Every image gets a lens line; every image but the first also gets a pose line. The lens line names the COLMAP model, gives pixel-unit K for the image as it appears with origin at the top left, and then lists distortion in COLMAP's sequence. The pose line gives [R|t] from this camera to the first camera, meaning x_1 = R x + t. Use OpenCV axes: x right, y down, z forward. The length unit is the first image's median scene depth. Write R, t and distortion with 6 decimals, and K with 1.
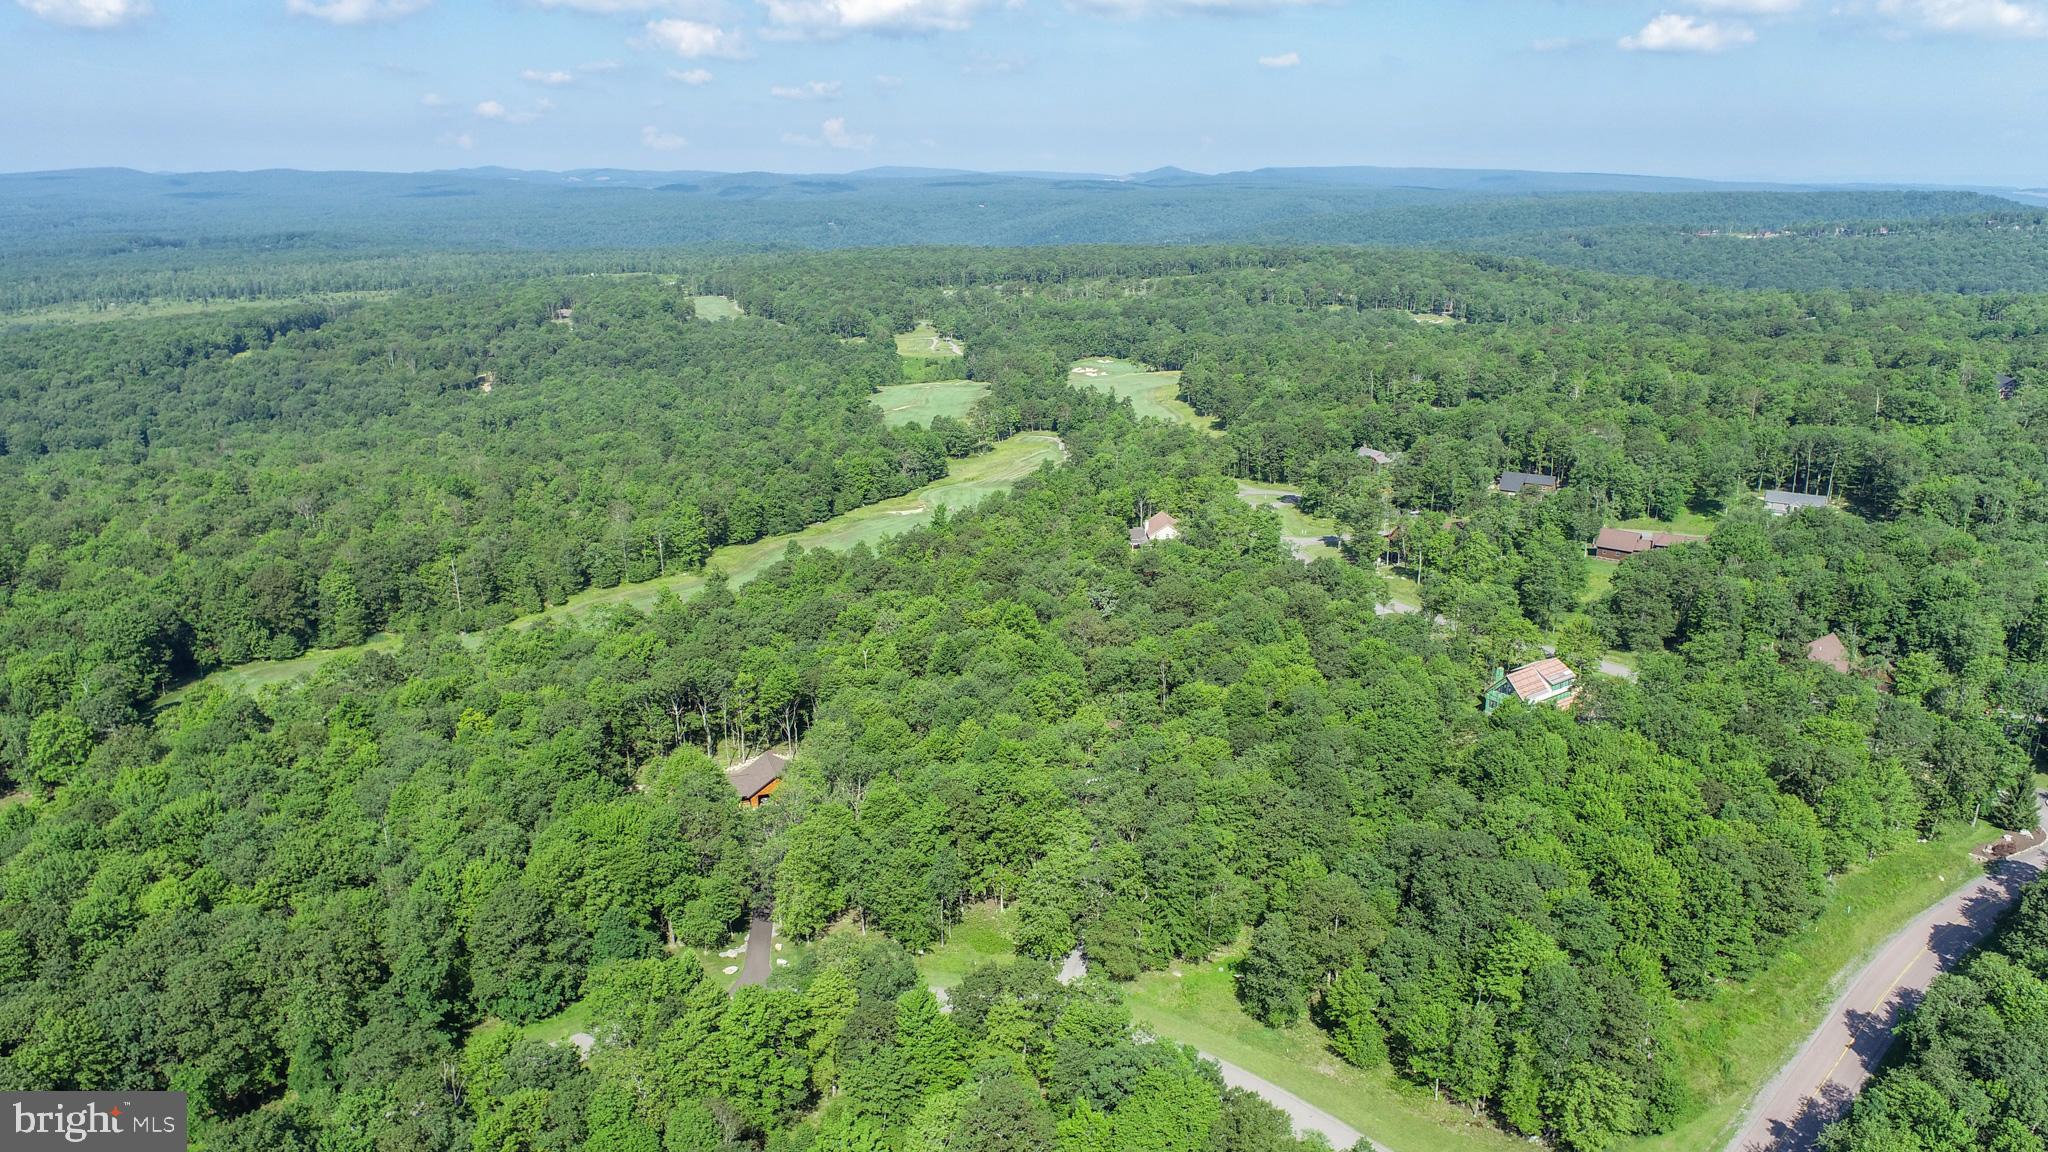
lens RADIAL K [[1390.1, 0, 1011.9], [0, 1390.1, 554.9], [0, 0, 1]] dist [-0.009946, -0.003746]
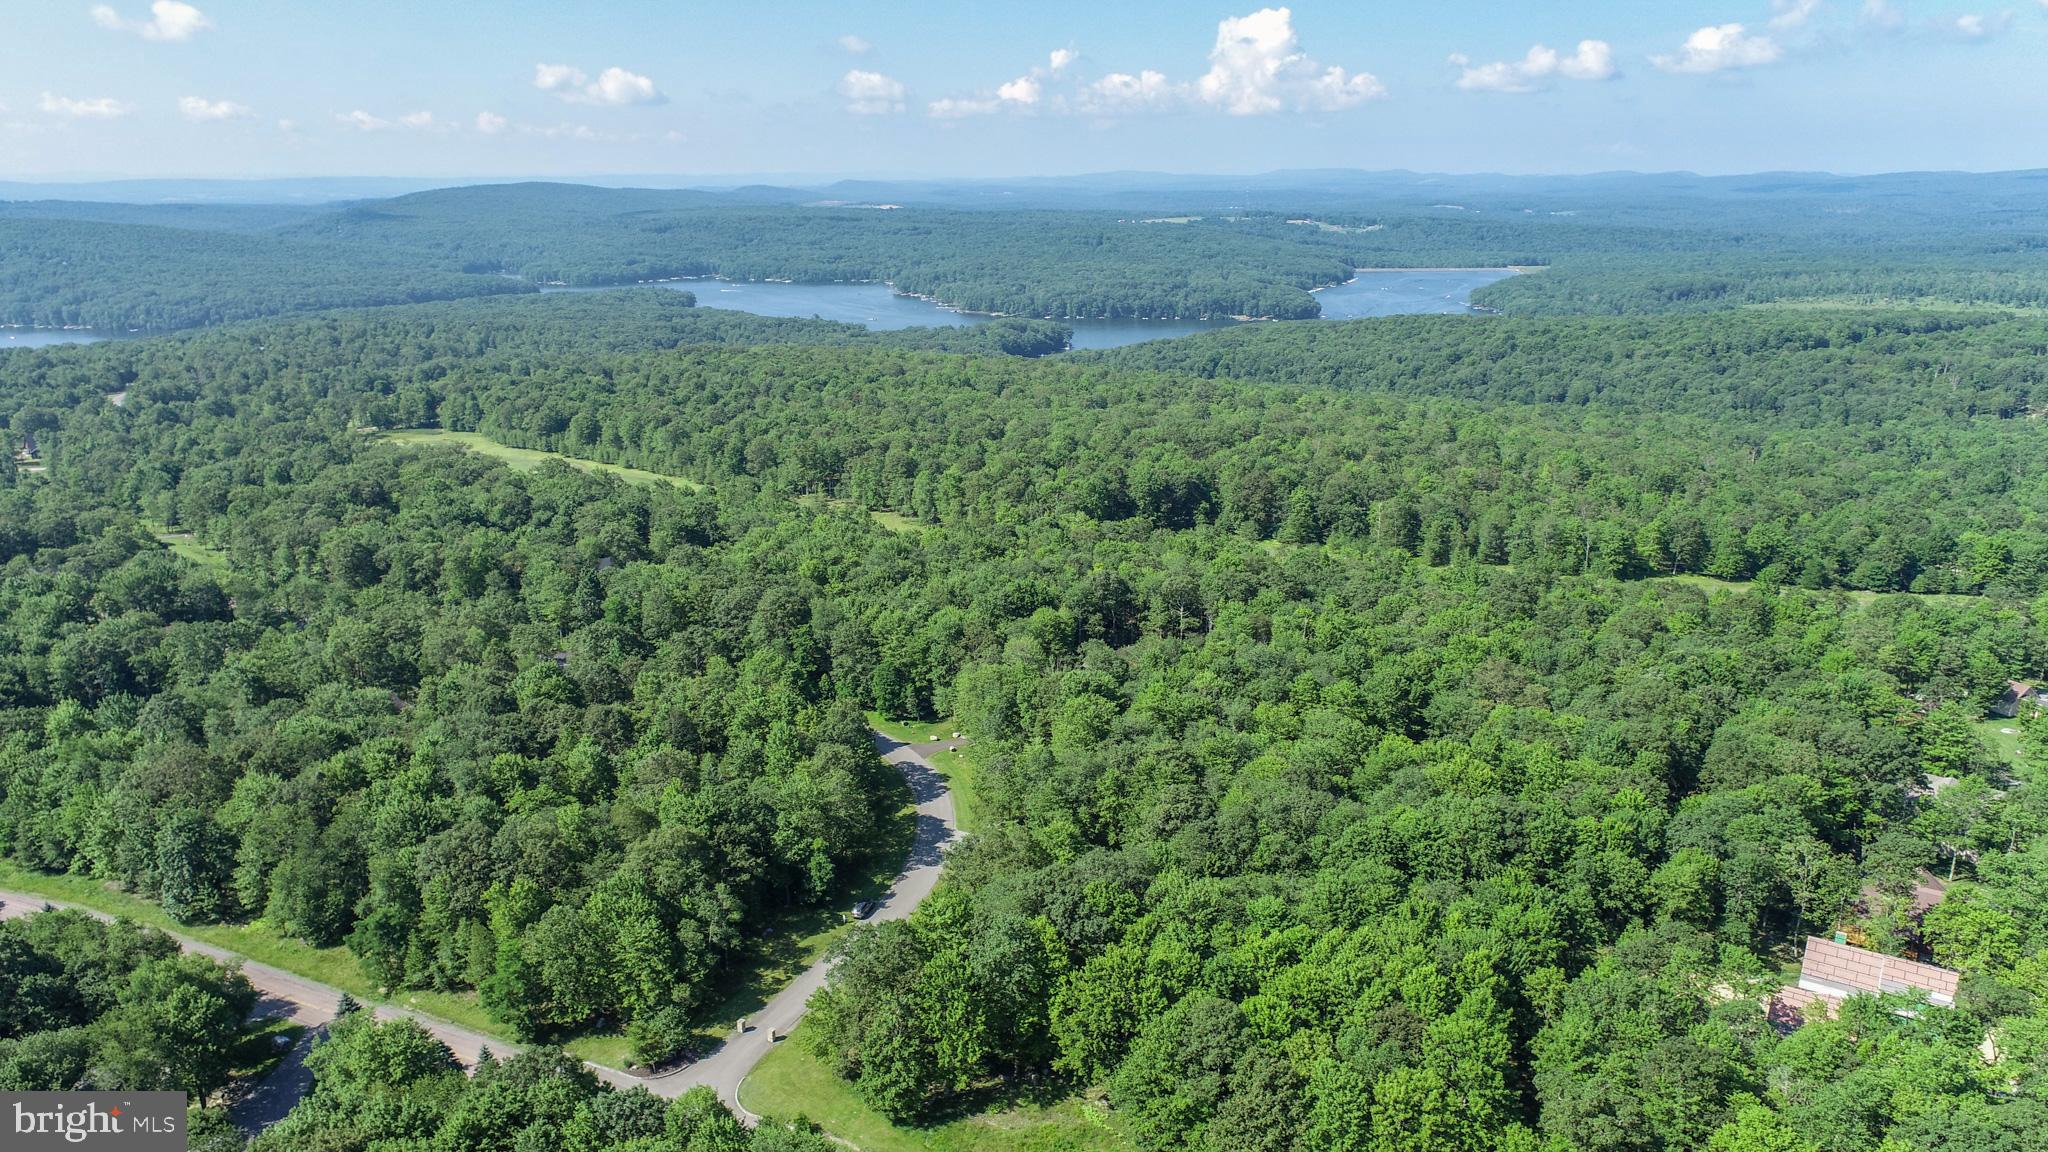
lens RADIAL K [[1384.5, 0, 1016.2], [0, 1384.5, 574.1], [0, 0, 1]] dist [-0.016142, 0.007058]
pose [[0.317377, 0.259649, -0.912060, 0.193493], [-0.244710, 0.951635, 0.185762, -0.026292], [0.916182, 0.164234, 0.365566, 0.094562]]
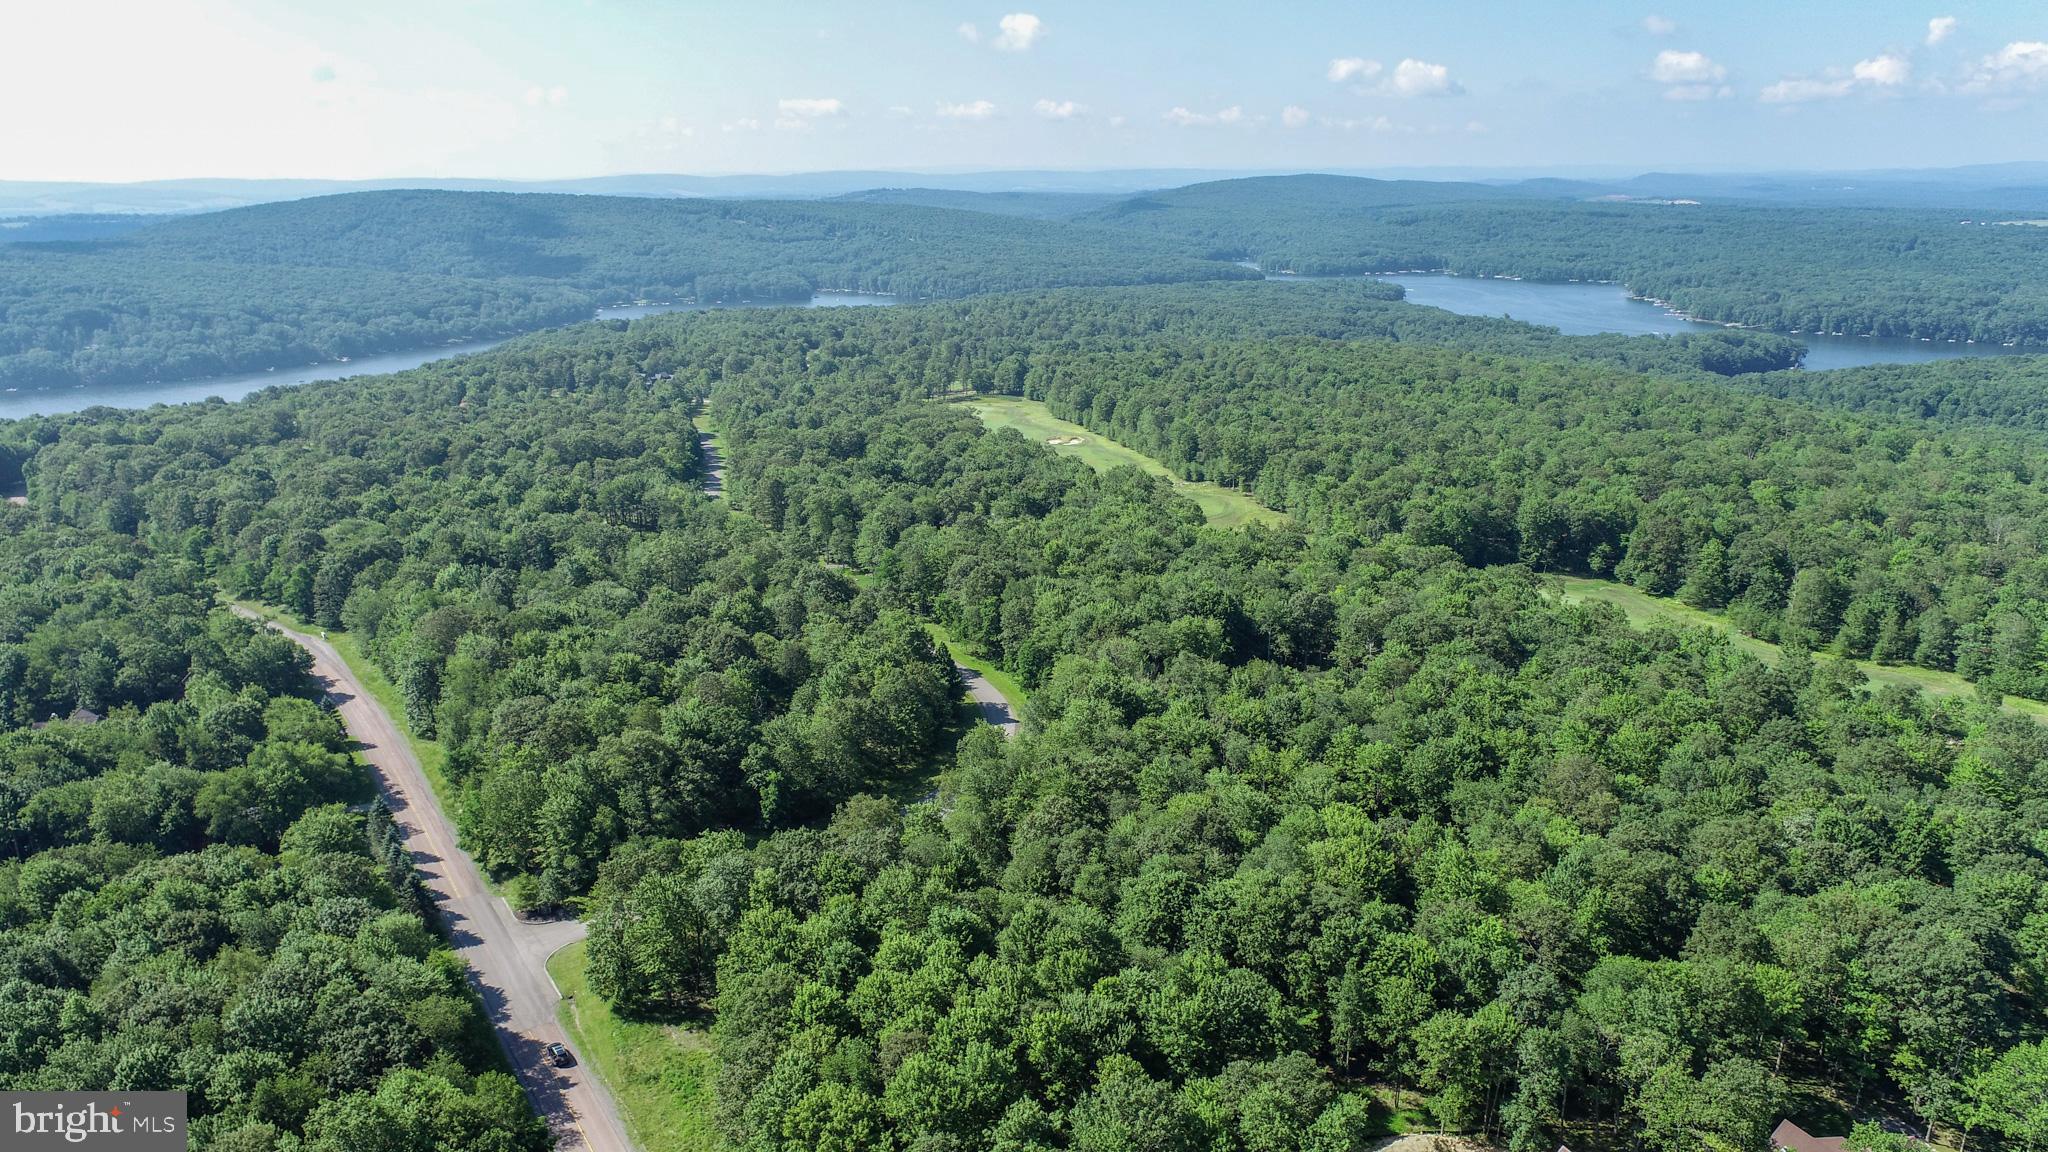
lens RADIAL K [[1384.5, 0, 1016.2], [0, 1384.5, 574.1], [0, 0, 1]] dist [-0.016142, 0.007058]
pose [[-0.220351, 0.272178, -0.936677, 0.202078], [-0.249618, 0.912570, 0.323895, -0.055003], [0.942940, 0.305182, -0.133145, 0.199589]]
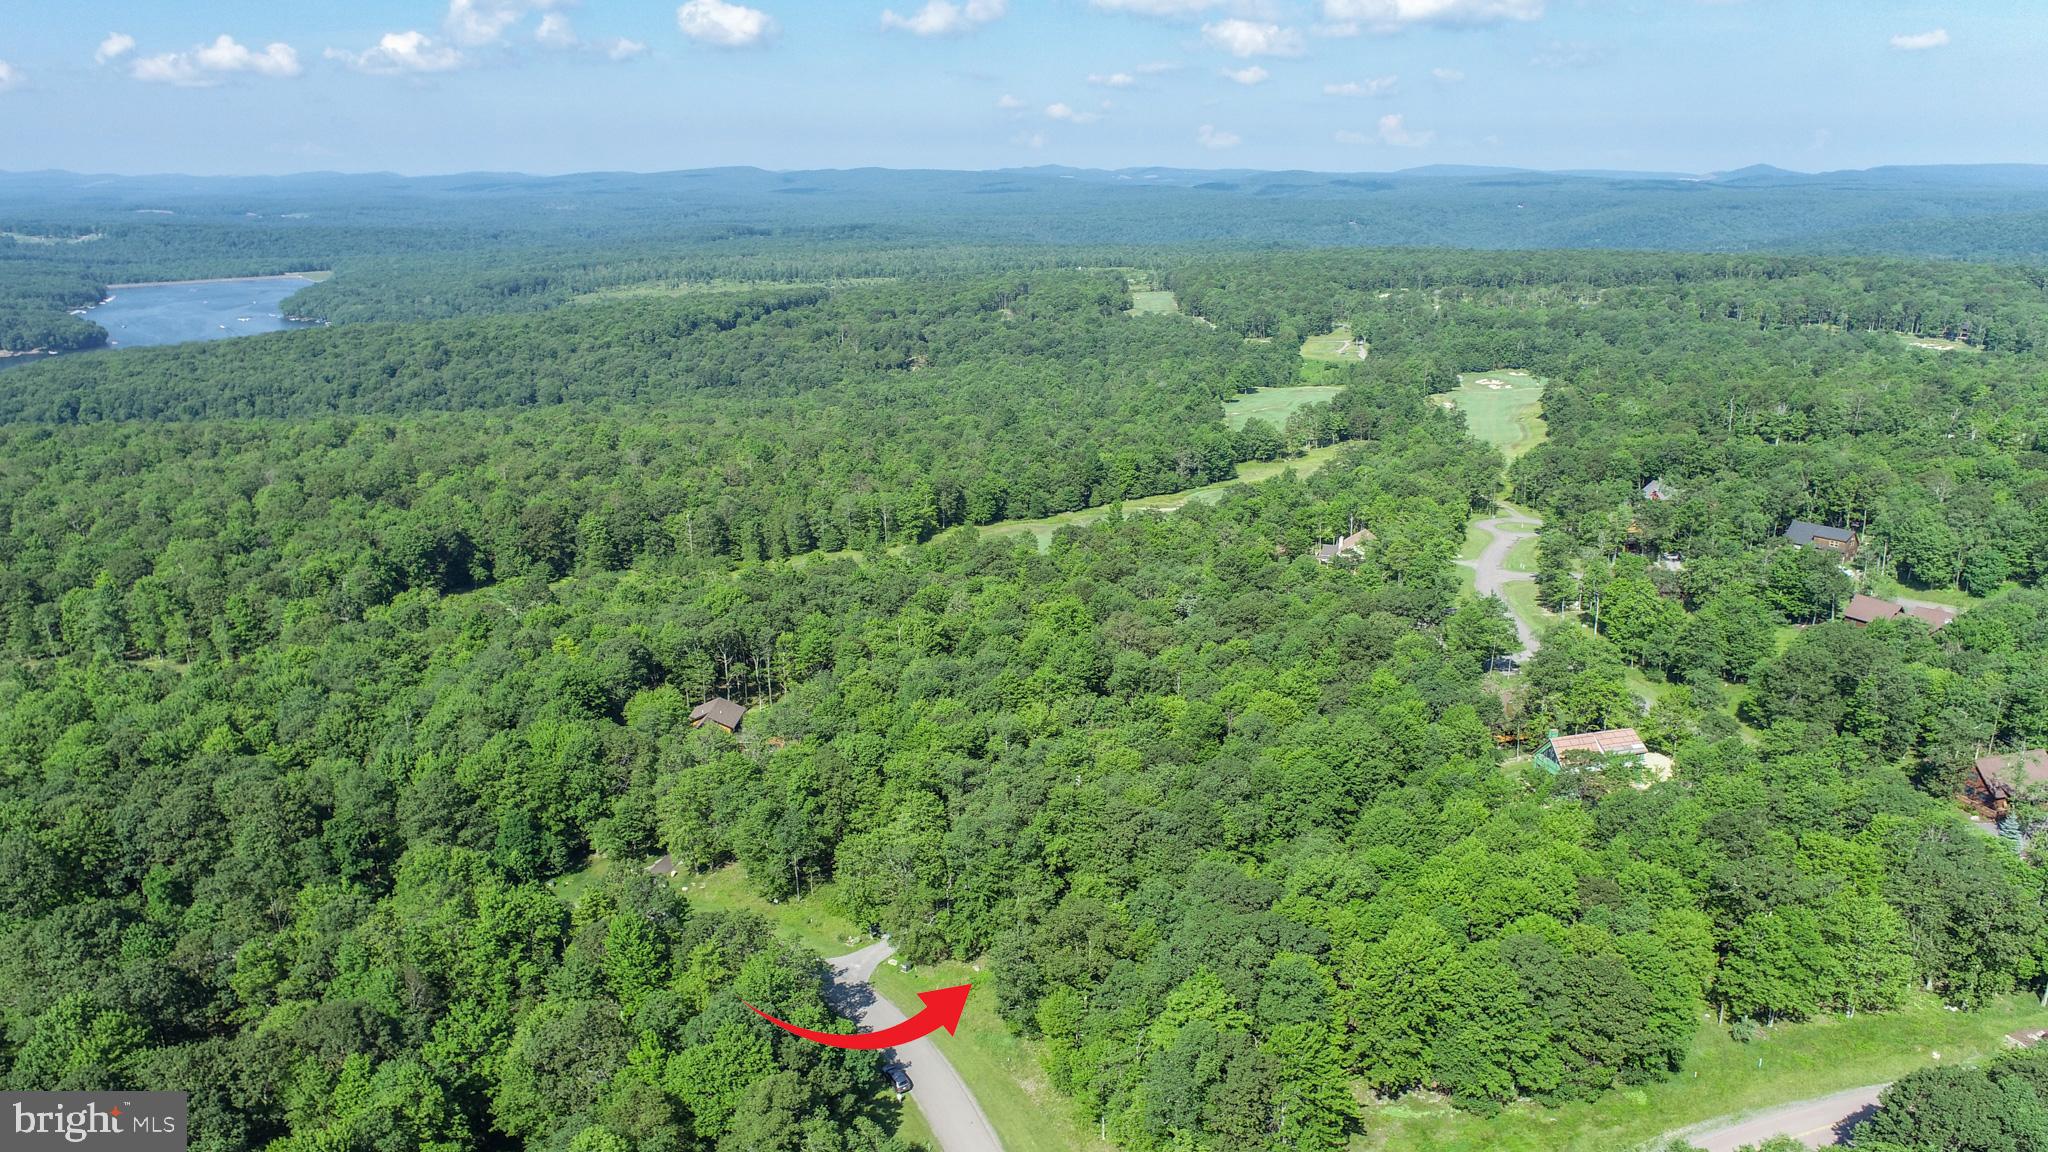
lens RADIAL K [[1384.5, 0, 1016.2], [0, 1384.5, 574.1], [0, 0, 1]] dist [-0.016142, 0.007058]
pose [[0.927242, 0.102926, -0.360040, 0.084689], [-0.097432, 0.994681, 0.033429, -0.003437], [0.361566, 0.004082, 0.932338, 0.012907]]
